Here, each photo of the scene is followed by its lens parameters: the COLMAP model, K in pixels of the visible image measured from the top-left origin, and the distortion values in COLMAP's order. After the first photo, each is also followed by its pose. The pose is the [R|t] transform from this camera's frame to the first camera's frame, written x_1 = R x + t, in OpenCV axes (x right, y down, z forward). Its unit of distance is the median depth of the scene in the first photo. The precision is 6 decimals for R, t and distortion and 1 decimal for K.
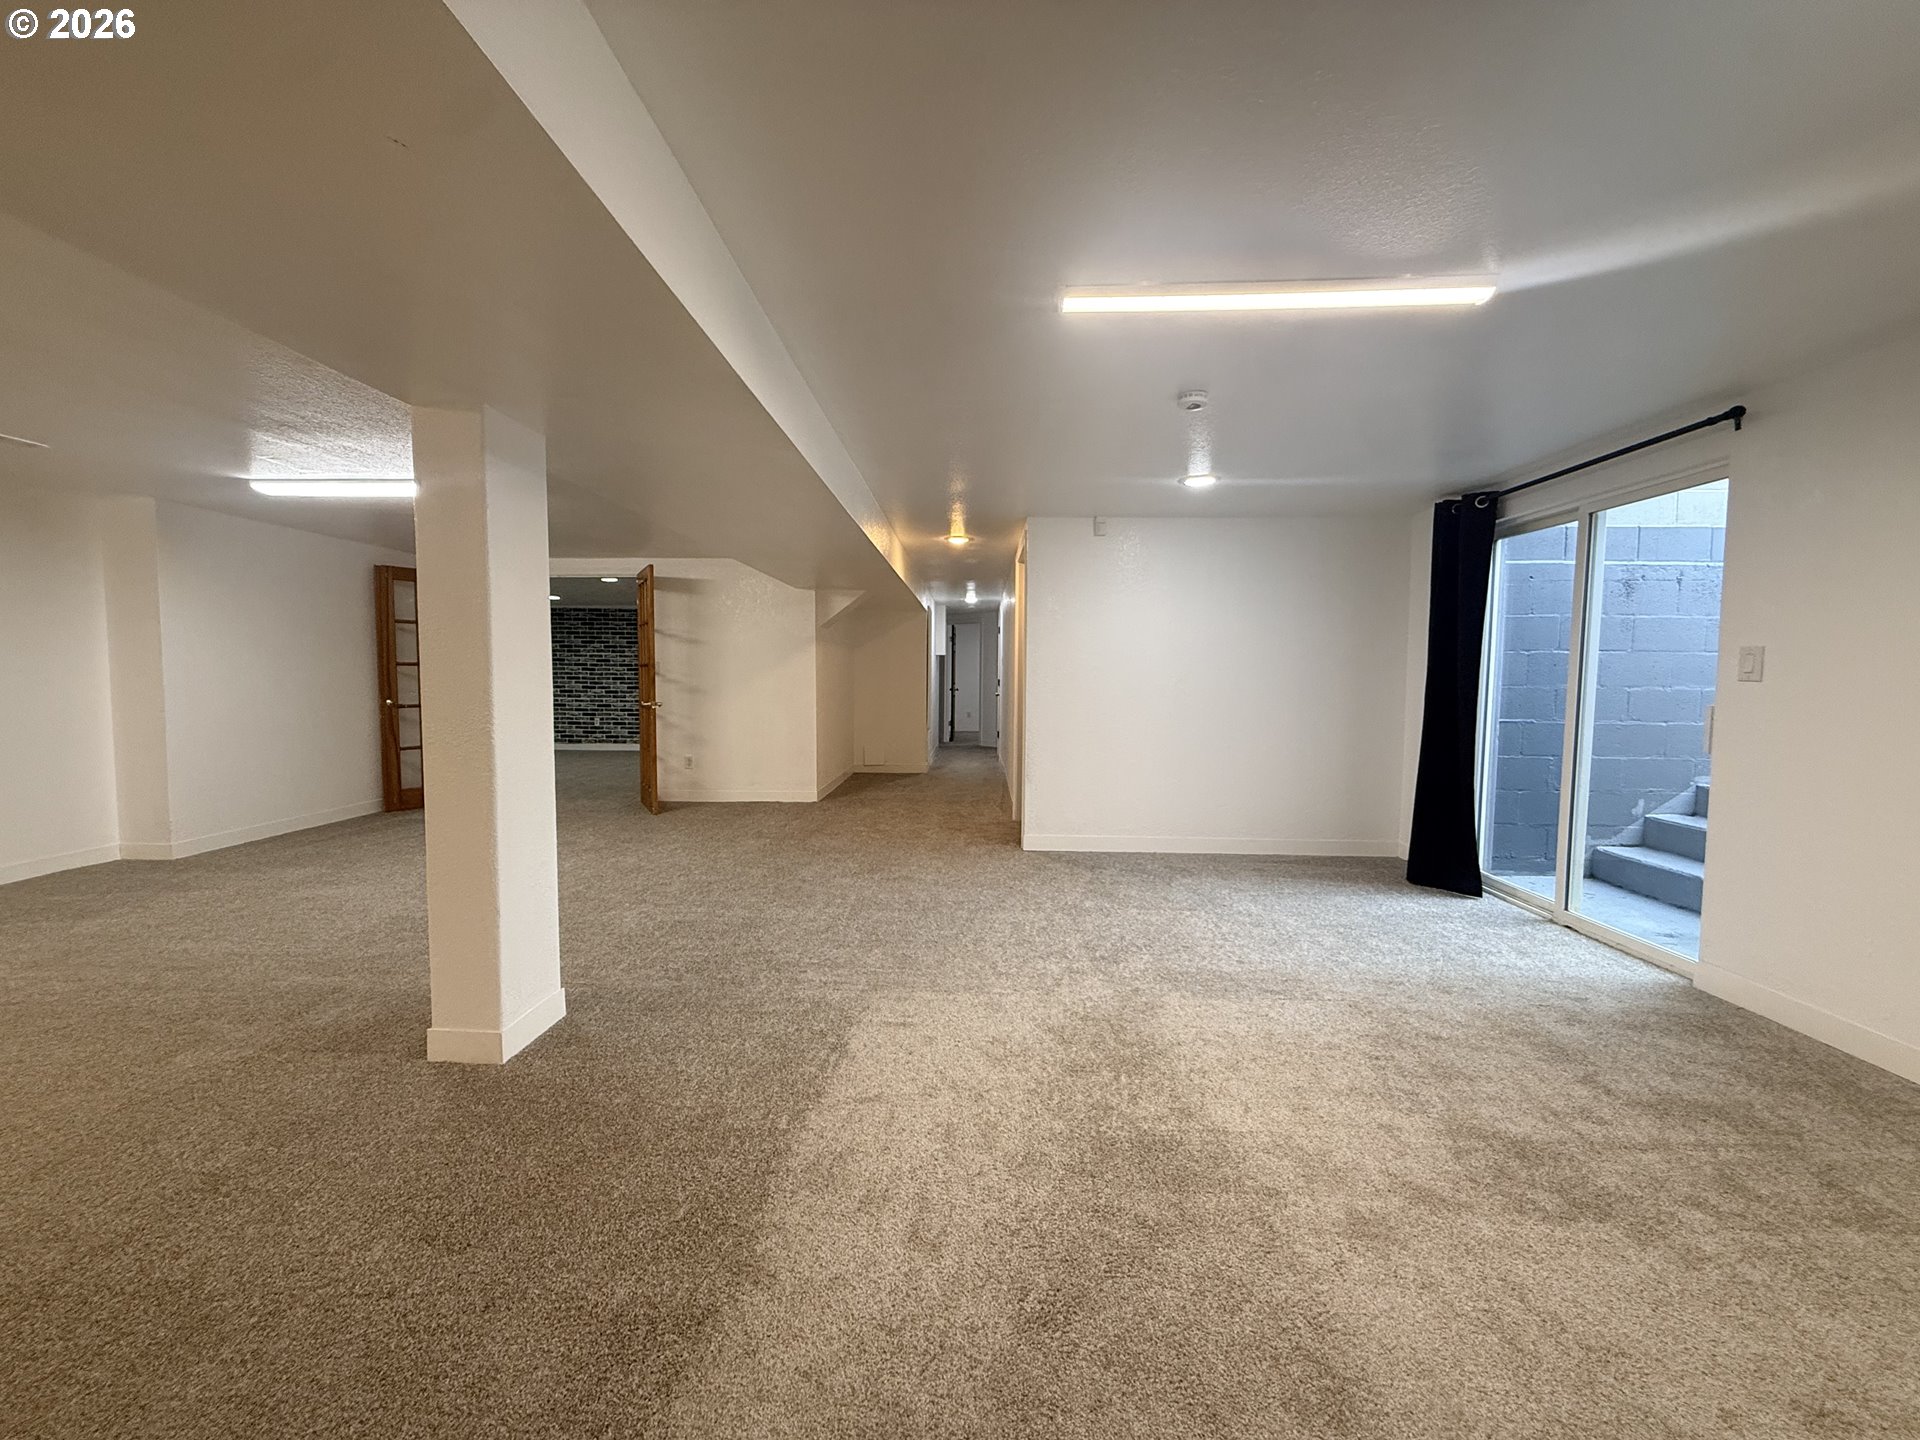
lens RADIAL K [[765.1, 0, 954.4], [0, 765.1, 719.8], [0, 0, 1]] dist [0.002506, 0.000526]
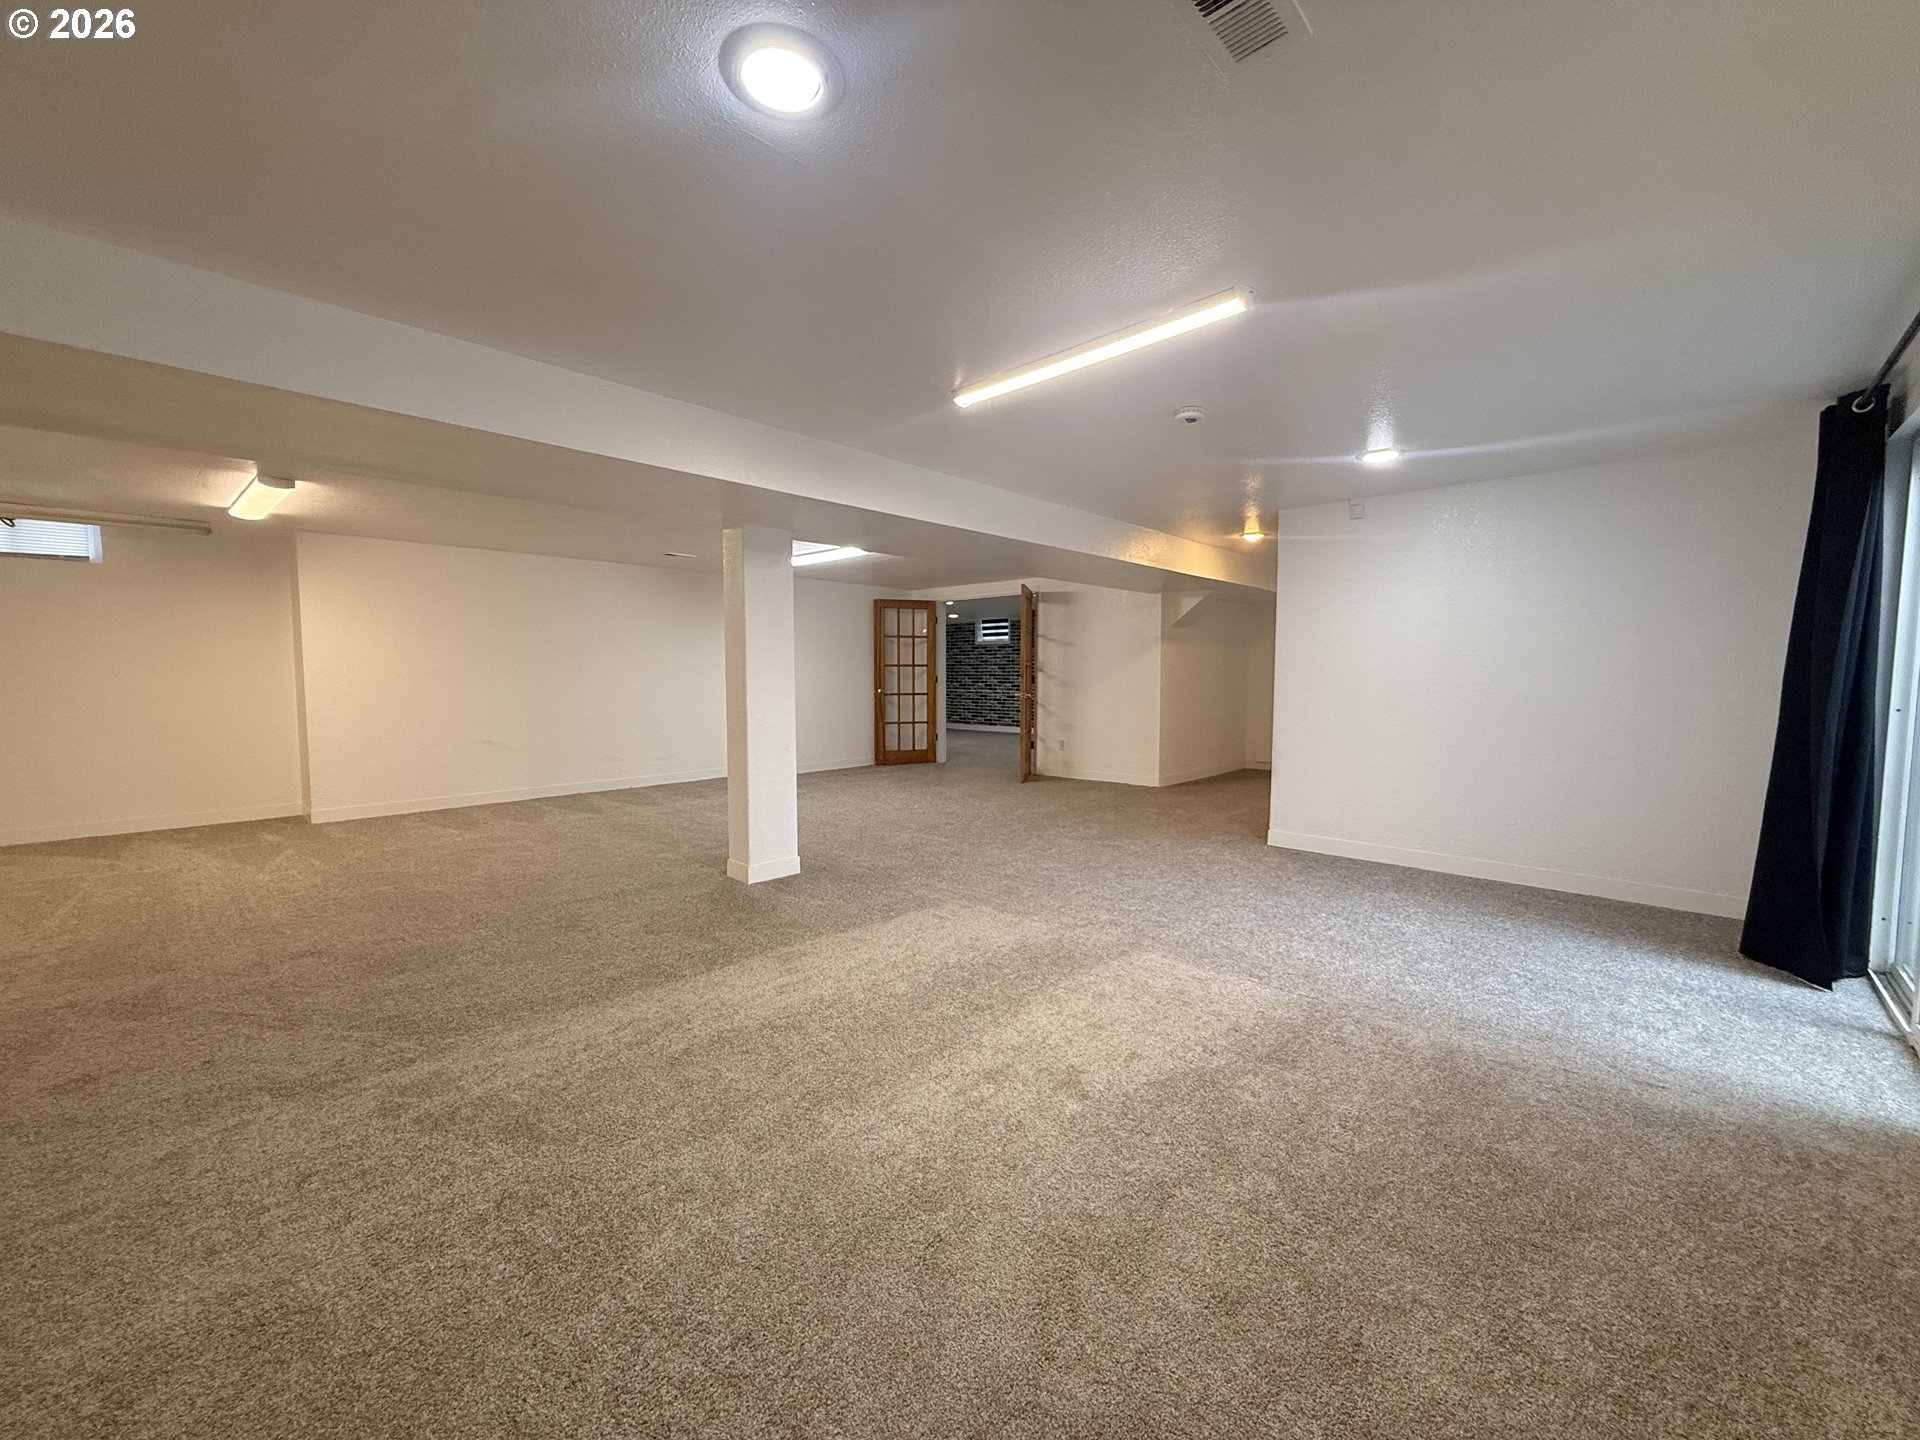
lens RADIAL K [[765.1, 0, 954.4], [0, 765.1, 719.8], [0, 0, 1]] dist [0.002506, 0.000526]
pose [[0.751104, 0.036064, -0.659199, 0.553902], [-0.035810, 0.999262, 0.013866, 0.010473], [0.659212, 0.013191, 0.751841, -0.026658]]
